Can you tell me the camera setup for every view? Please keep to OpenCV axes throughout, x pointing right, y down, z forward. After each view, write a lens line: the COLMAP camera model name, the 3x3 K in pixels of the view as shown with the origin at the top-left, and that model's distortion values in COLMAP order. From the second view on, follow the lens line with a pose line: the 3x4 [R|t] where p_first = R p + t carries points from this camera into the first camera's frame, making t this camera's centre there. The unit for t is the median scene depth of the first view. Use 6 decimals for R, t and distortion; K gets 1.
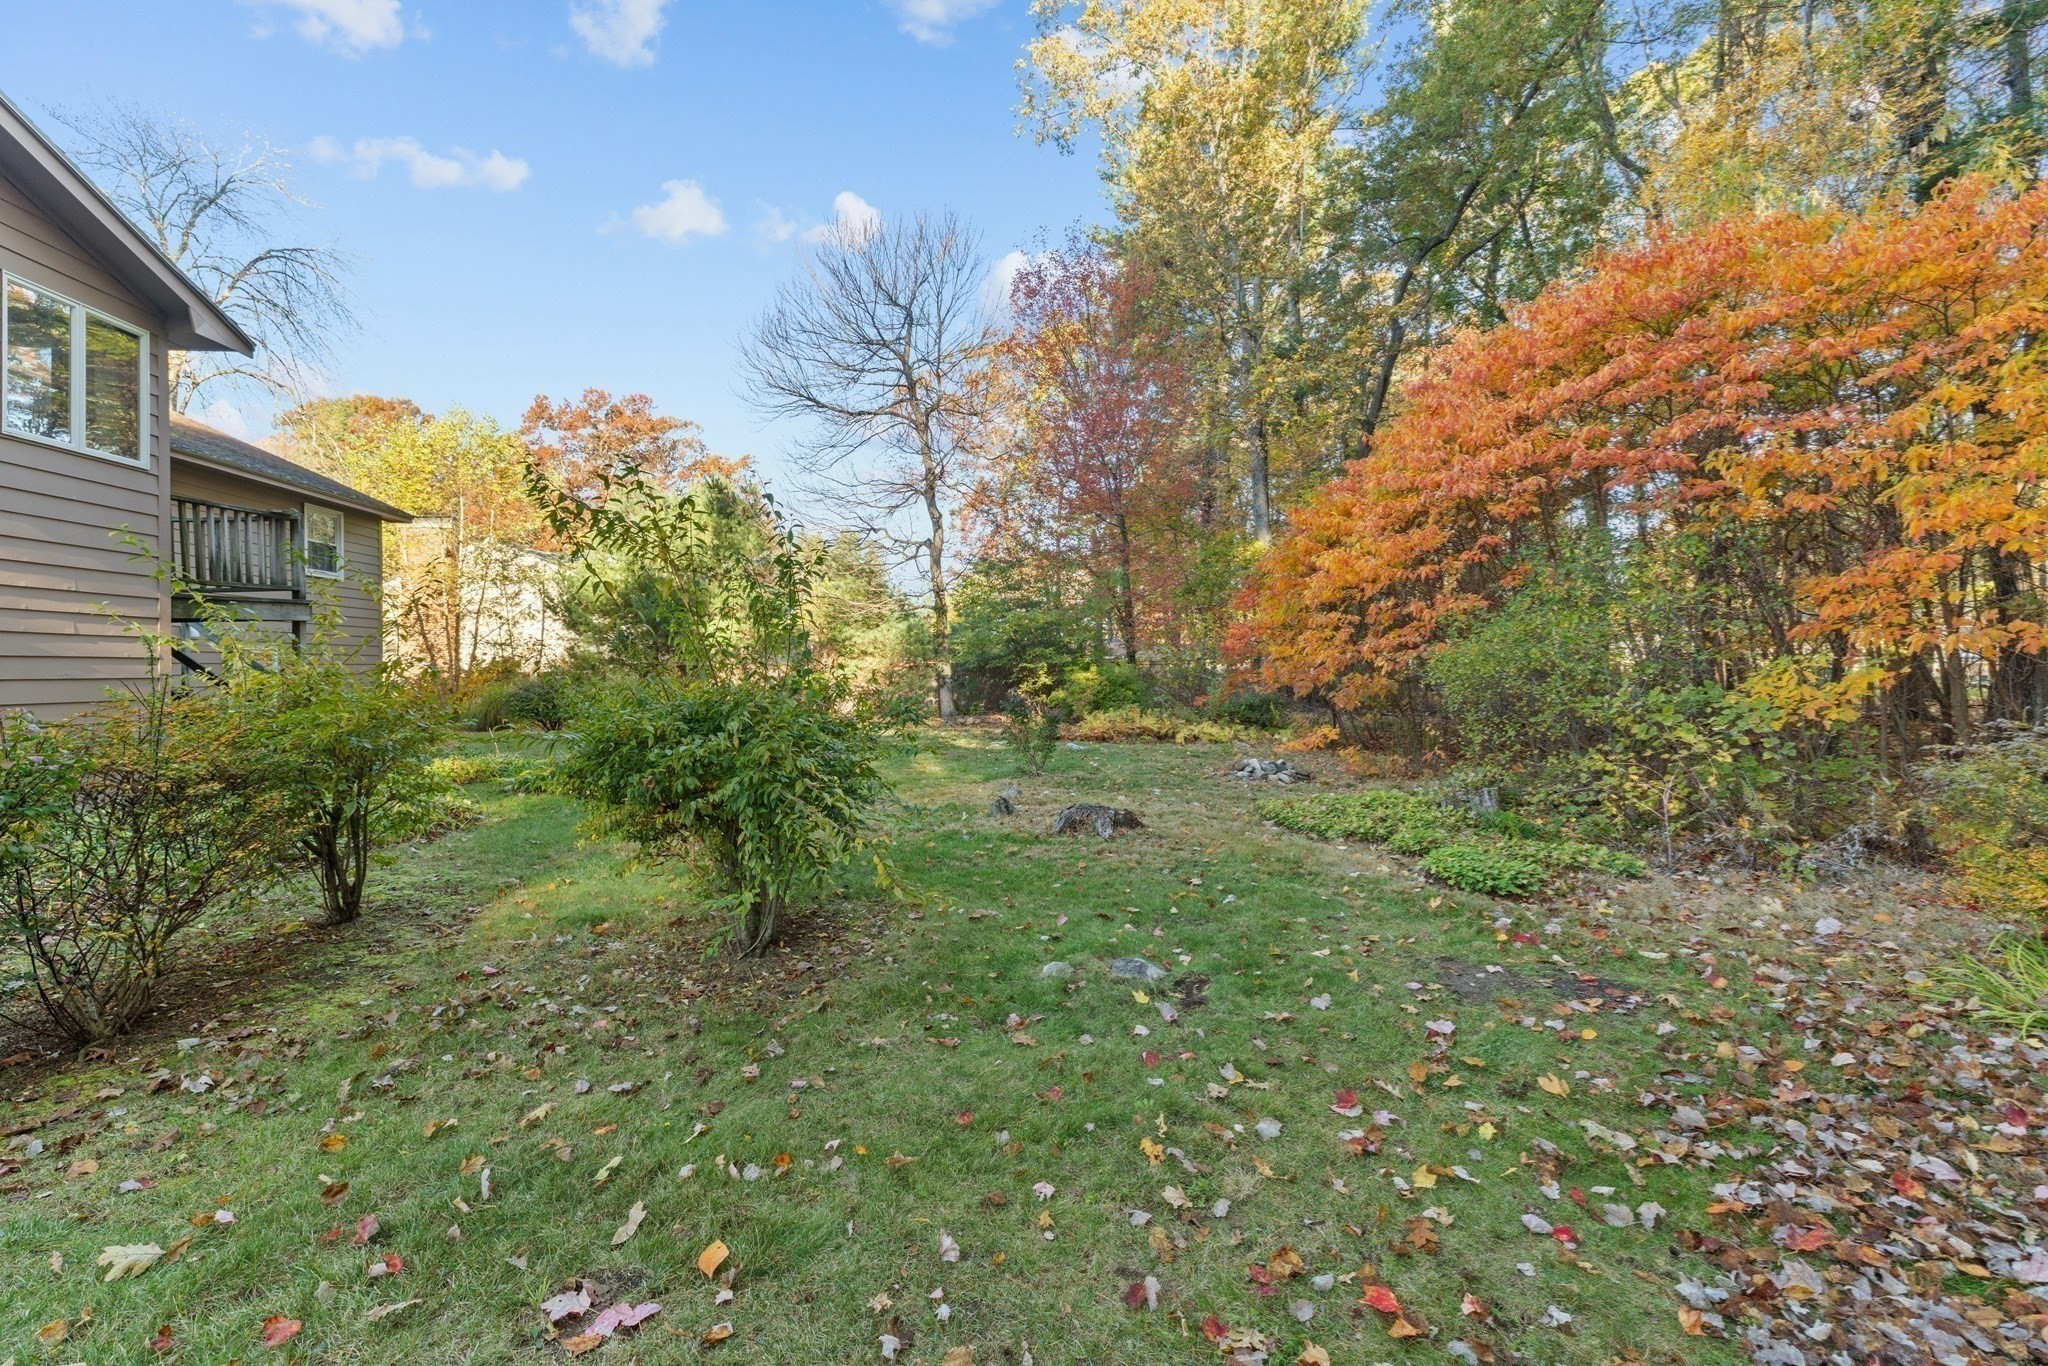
lens RADIAL K [[895.4, 0, 1022.8], [0, 895.4, 678.8], [0, 0, 1]] dist [-0.000987, 0.001233]
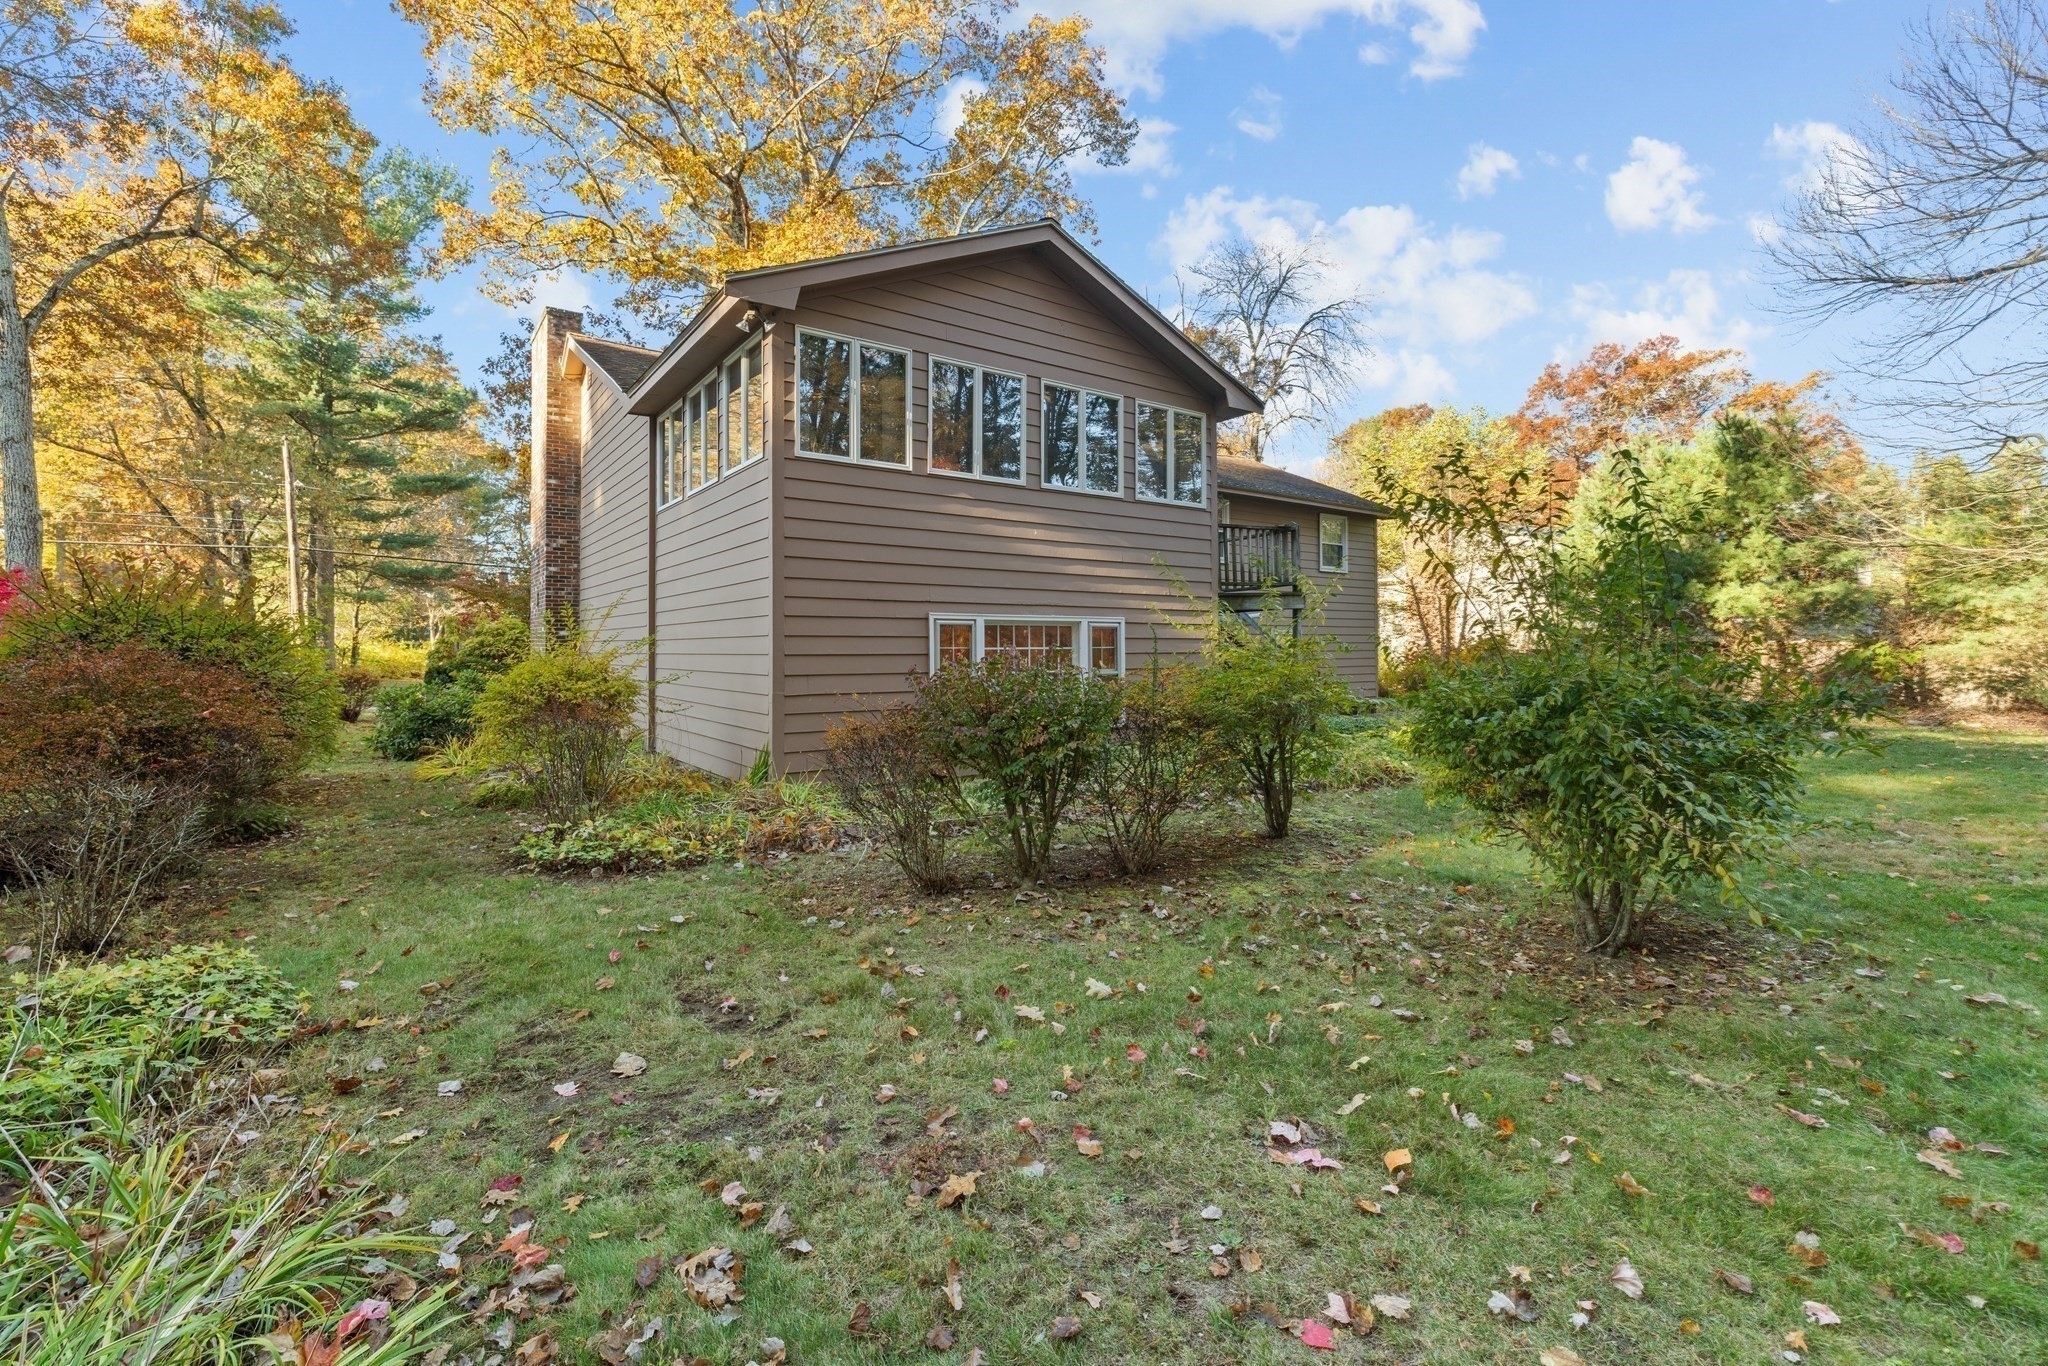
lens RADIAL K [[895.4, 0, 989.2], [0, 895.4, 657.4], [0, 0, 1]] dist [-0.000987, 0.001233]
pose [[0.479555, 0.008533, -0.877470, 0.205552], [-0.008401, 0.999952, 0.005133, 0.004612], [0.877472, 0.004910, 0.479604, -0.001222]]
